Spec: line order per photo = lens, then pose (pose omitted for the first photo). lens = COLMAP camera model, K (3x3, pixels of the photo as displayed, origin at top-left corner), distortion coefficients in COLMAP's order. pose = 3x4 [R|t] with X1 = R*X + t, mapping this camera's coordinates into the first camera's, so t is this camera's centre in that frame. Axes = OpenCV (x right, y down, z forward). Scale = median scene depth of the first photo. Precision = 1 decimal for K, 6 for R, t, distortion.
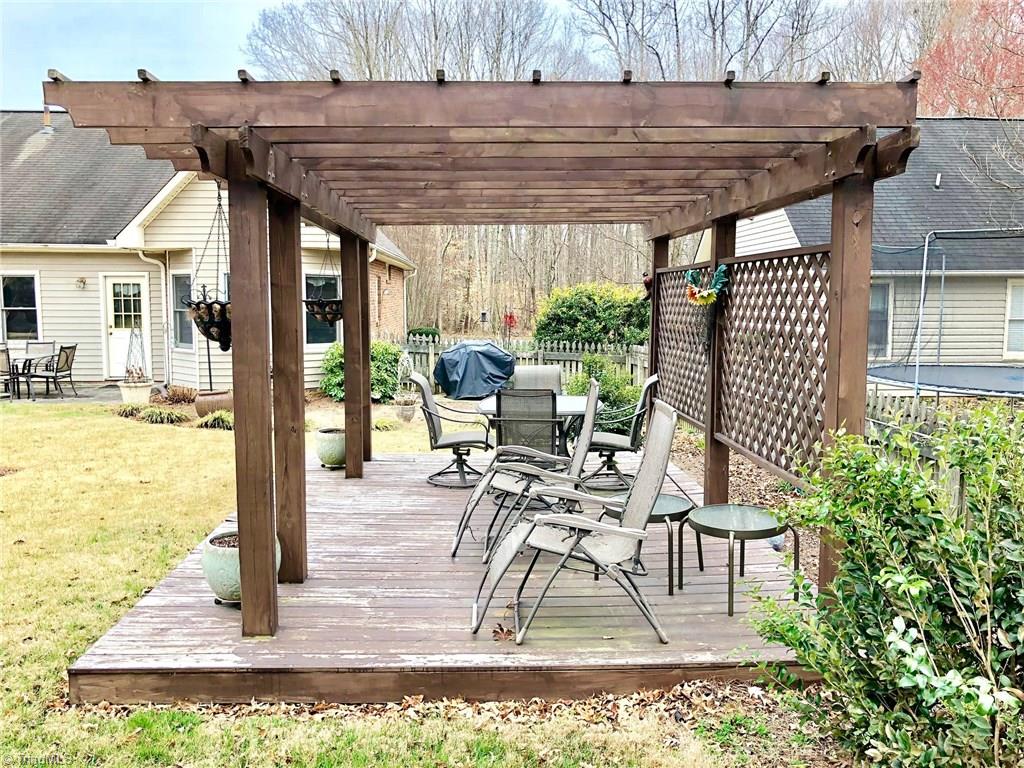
lens RADIAL K [[828.8, 0, 512.0], [0, 828.8, 384.0], [0, 0, 1]] dist [0.009523, 0.003268]
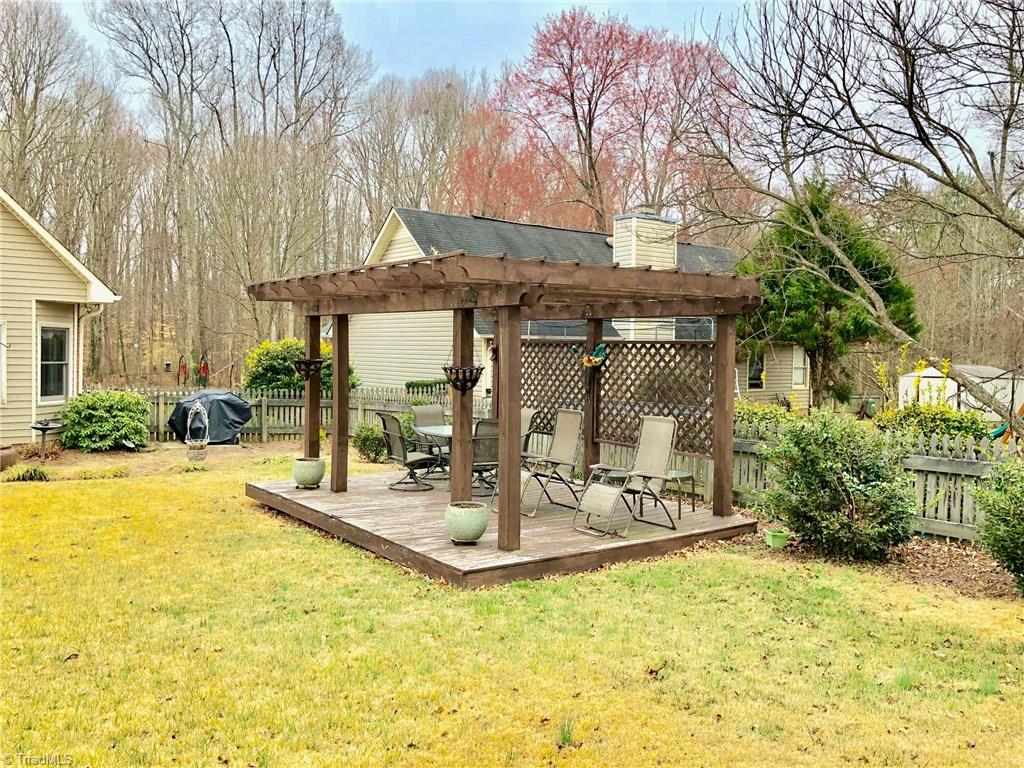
lens RADIAL K [[839.7, 0, 510.0], [0, 839.7, 365.7], [0, 0, 1]] dist [0.002729, 0.001344]
pose [[0.829752, -0.003063, 0.558123, -0.330444], [0.046086, 0.996946, -0.063045, 0.003500], [-0.556226, 0.078034, 0.827360, -0.136577]]
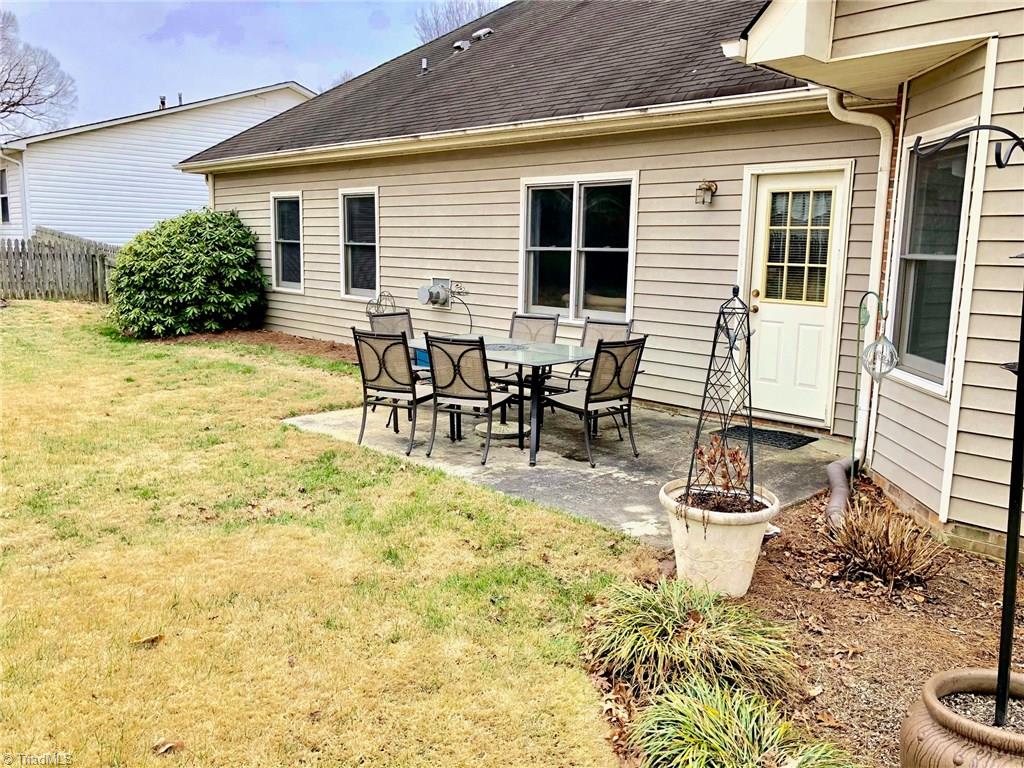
lens RADIAL K [[853.0, 0, 512.0], [0, 853.0, 384.0], [0, 0, 1]] dist [-0.000792, -0.004965]
pose [[0.661065, 0.132511, -0.738535, -0.242331], [-0.098600, 0.991088, 0.089568, -0.052107], [0.743822, 0.013609, 0.668240, 0.634824]]
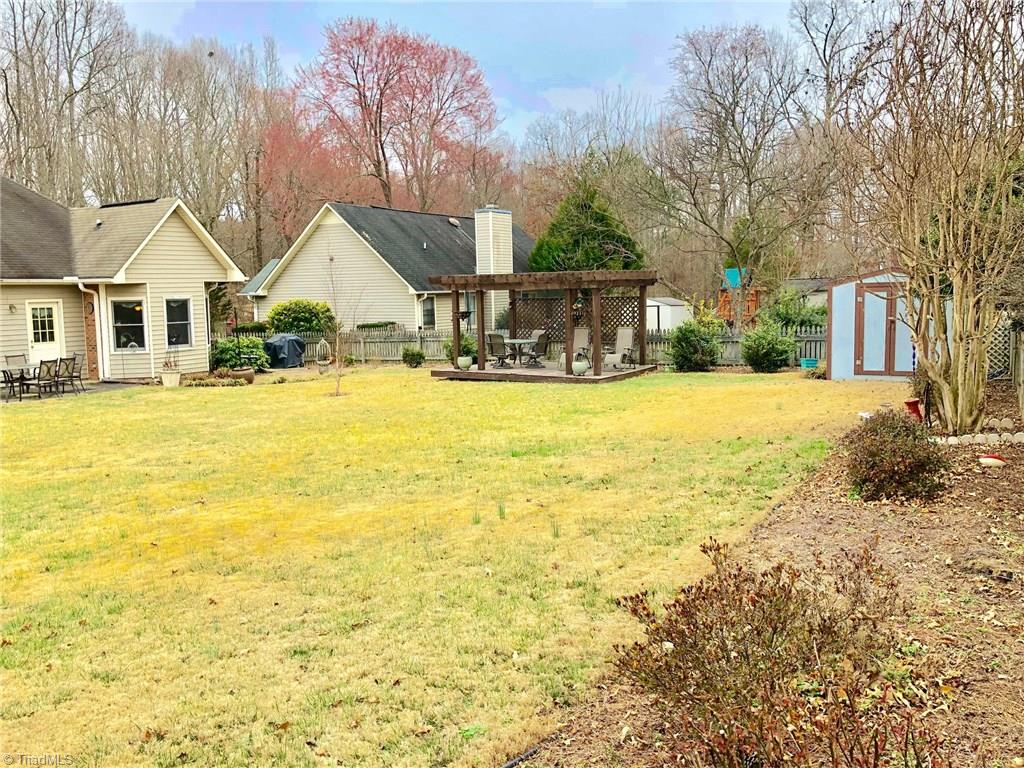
lens RADIAL K [[853.0, 0, 512.0], [0, 853.0, 384.0], [0, 0, 1]] dist [-0.000792, -0.004965]
pose [[0.549932, -0.105889, 0.828470, -1.229113], [0.105307, 0.992805, 0.056991, -0.000531], [-0.828544, 0.055903, 0.557127, -0.368087]]
